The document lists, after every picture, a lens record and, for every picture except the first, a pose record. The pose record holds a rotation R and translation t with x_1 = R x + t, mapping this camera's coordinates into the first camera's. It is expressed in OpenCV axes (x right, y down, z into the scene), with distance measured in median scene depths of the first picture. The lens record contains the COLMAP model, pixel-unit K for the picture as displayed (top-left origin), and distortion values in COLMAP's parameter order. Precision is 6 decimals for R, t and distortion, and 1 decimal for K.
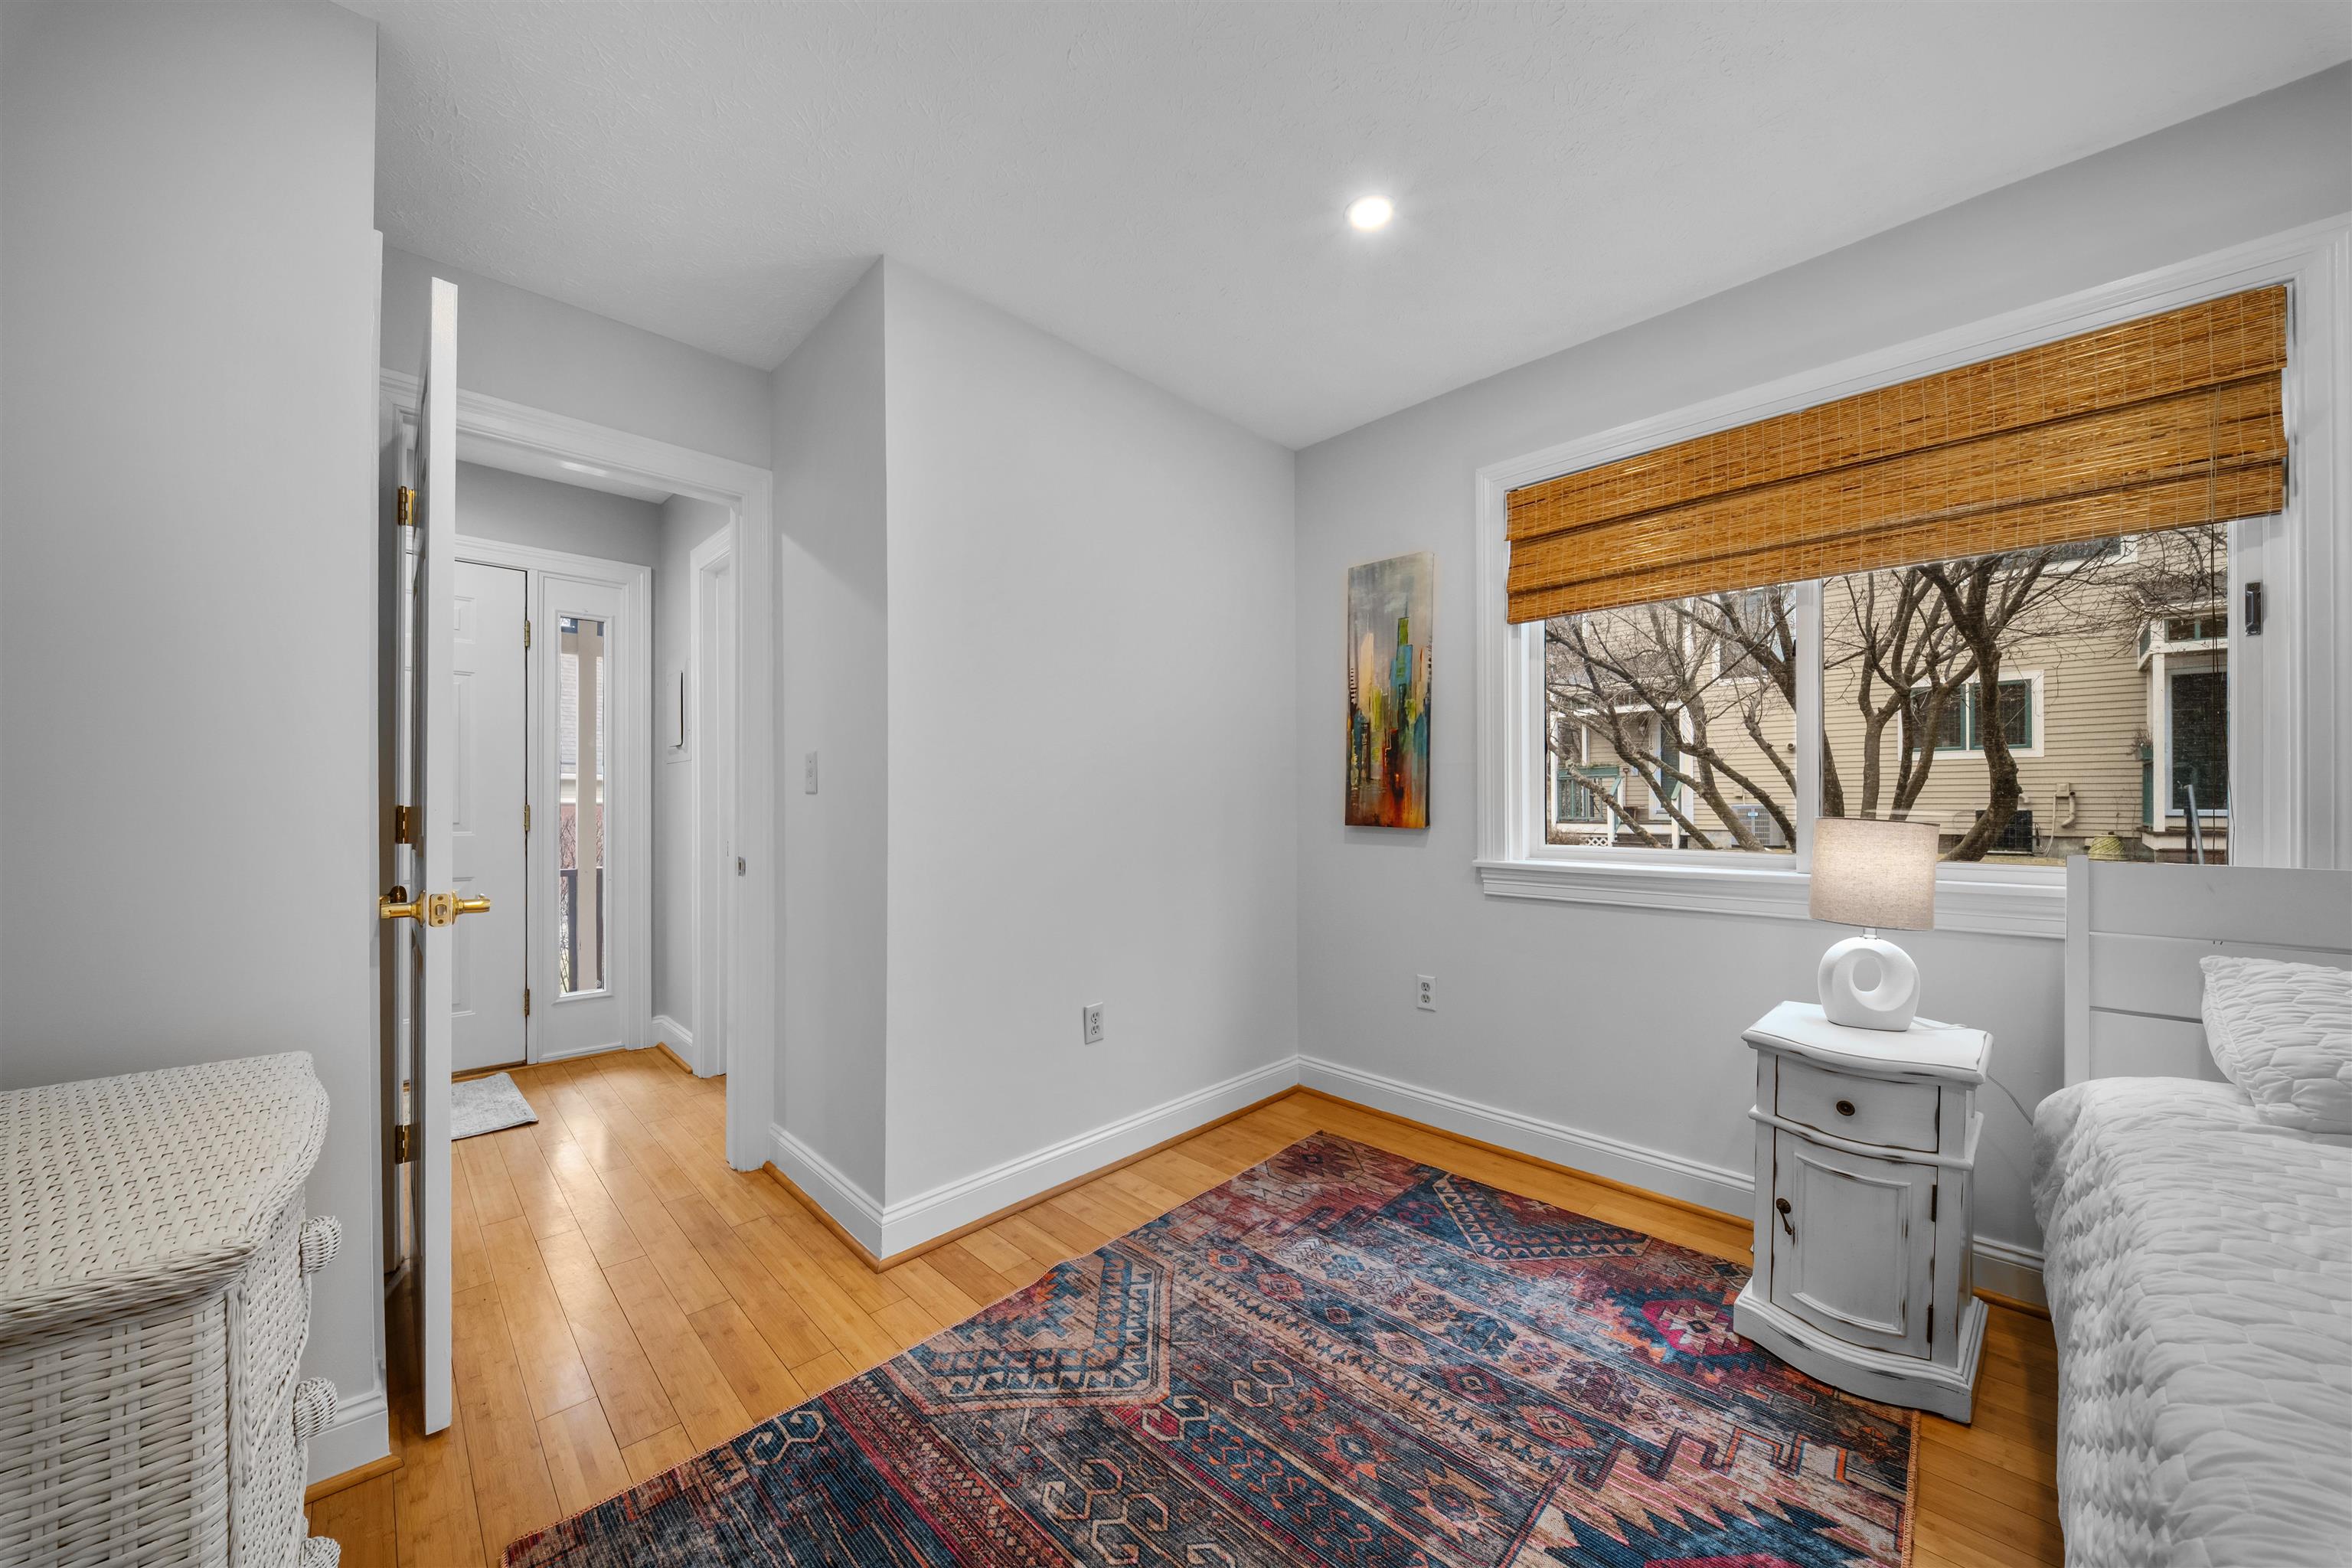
lens RADIAL K [[818.0, 0, 1179.0], [0, 818.0, 798.8], [0, 0, 1]] dist [0.002507, -0.003324]
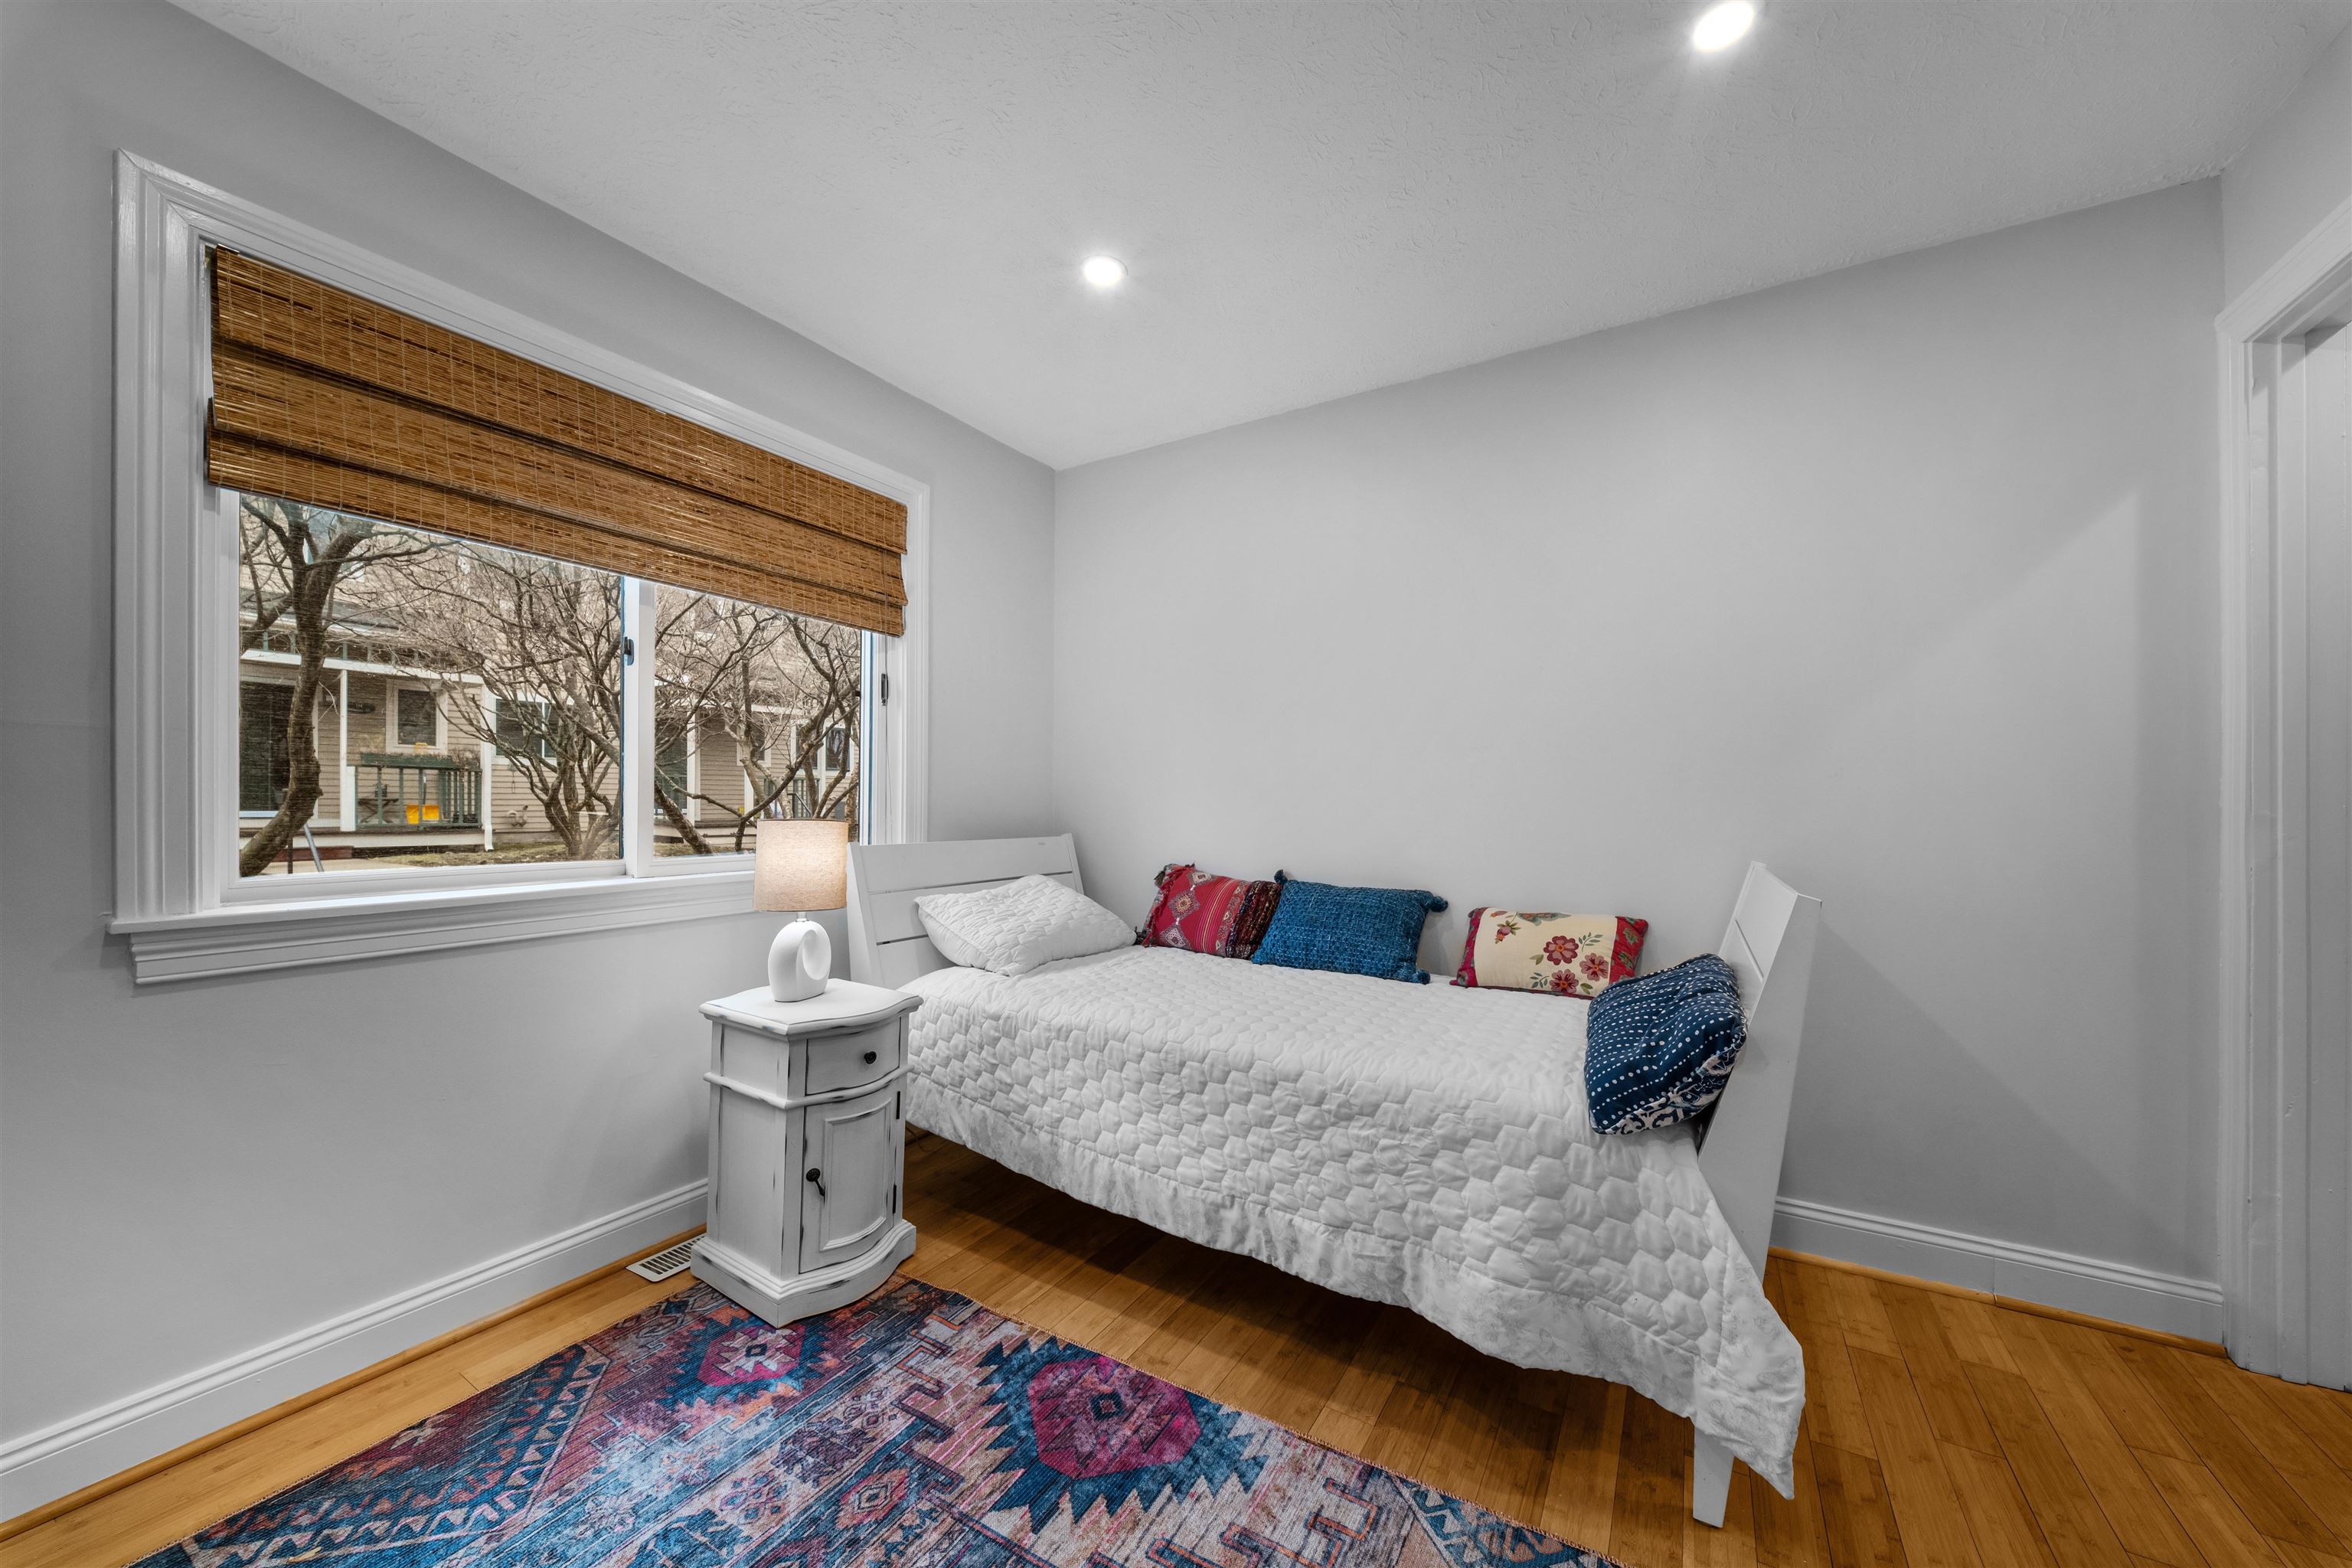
lens RADIAL K [[818.0, 0, 1175.0], [0, 818.0, 799.7], [0, 0, 1]] dist [0.002507, -0.003324]
pose [[-0.214444, 0.008250, 0.976701, -0.435362], [-0.003345, 0.999952, -0.009181, 0.005527], [-0.976731, -0.005236, -0.214406, 0.765454]]
